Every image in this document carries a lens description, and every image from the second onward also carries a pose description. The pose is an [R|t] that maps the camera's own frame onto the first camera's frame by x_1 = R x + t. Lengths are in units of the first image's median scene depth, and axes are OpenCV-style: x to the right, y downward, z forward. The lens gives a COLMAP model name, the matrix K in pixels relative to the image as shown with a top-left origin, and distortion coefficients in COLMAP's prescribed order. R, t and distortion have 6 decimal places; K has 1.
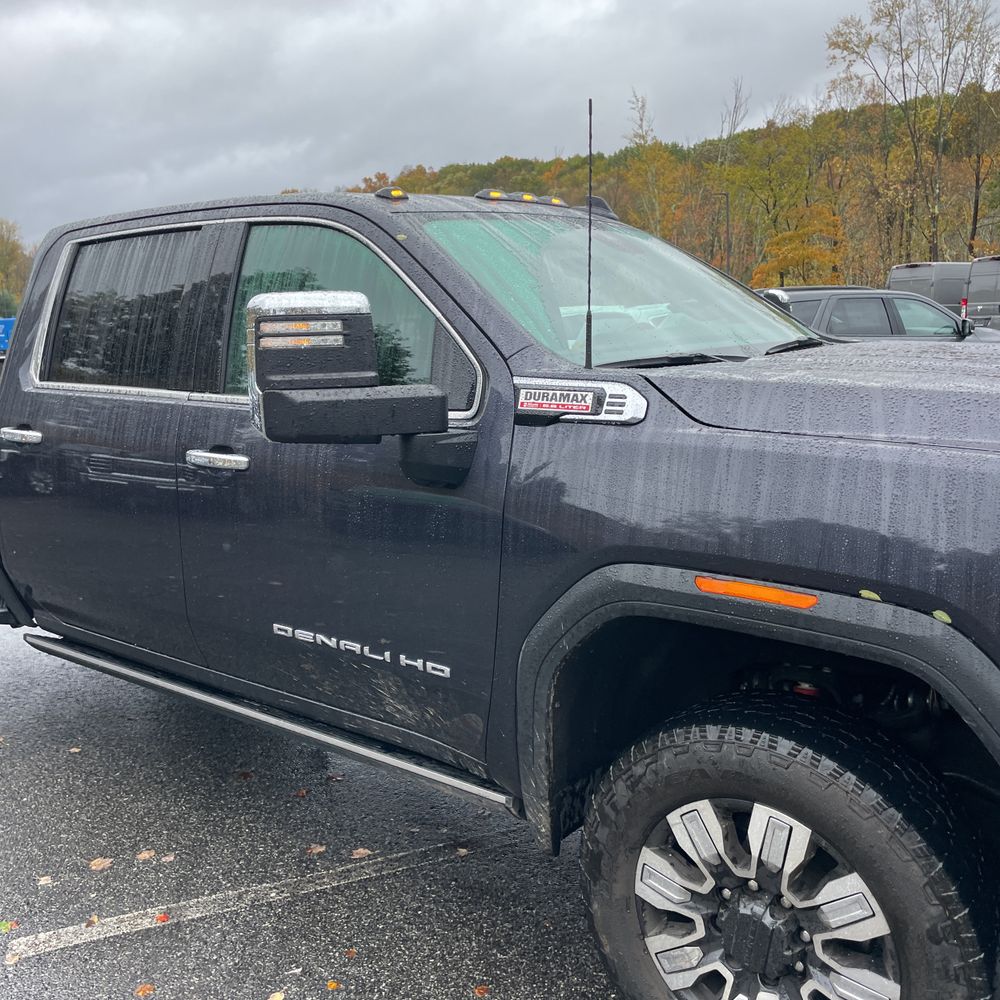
lens RADIAL K [[1018.5, 0, 494.7], [0, 1018.5, 497.9], [0, 0, 1]] dist [0.040098, 0.000000]
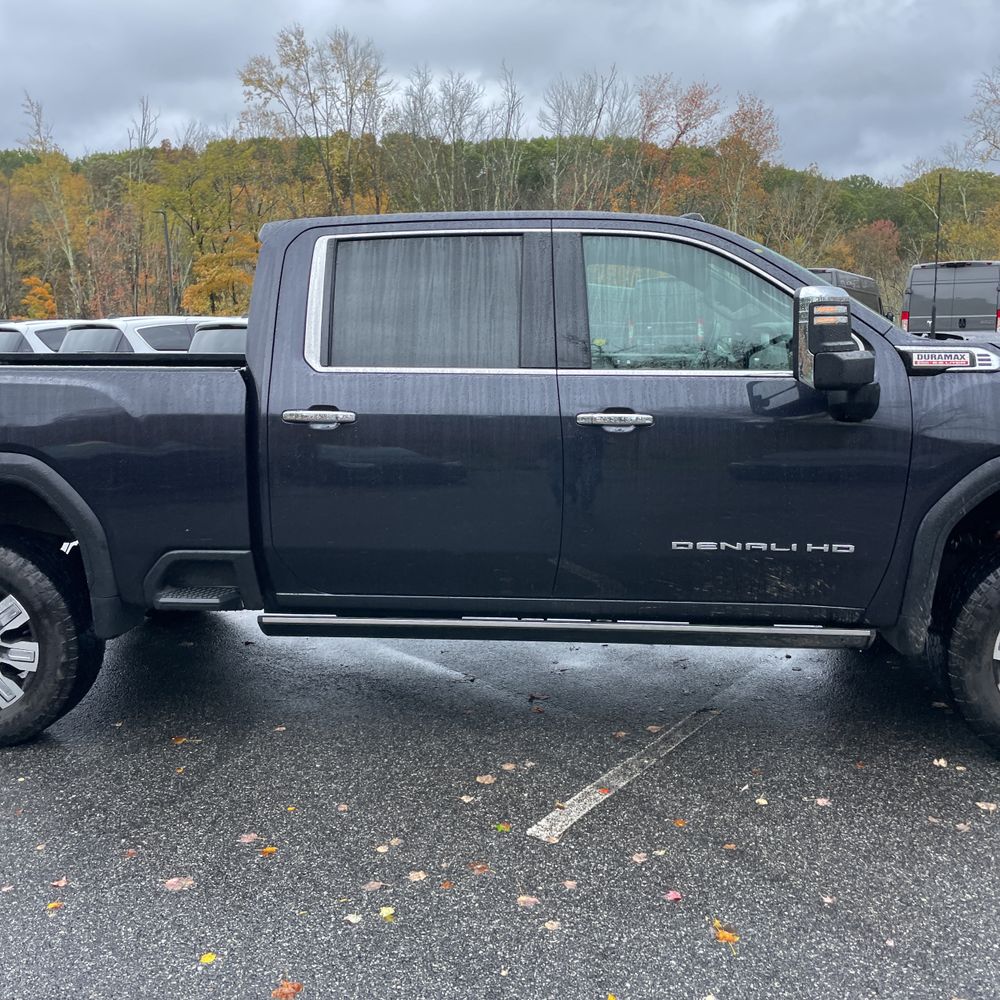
lens RADIAL K [[1018.5, 0, 486.2], [0, 1018.5, 496.3], [0, 0, 1]] dist [0.040098, 0.000000]
pose [[0.846529, -0.072692, 0.527356, -1.151042], [0.084217, 0.996445, 0.002164, 0.044191], [-0.525639, 0.042581, 0.849642, 0.018123]]
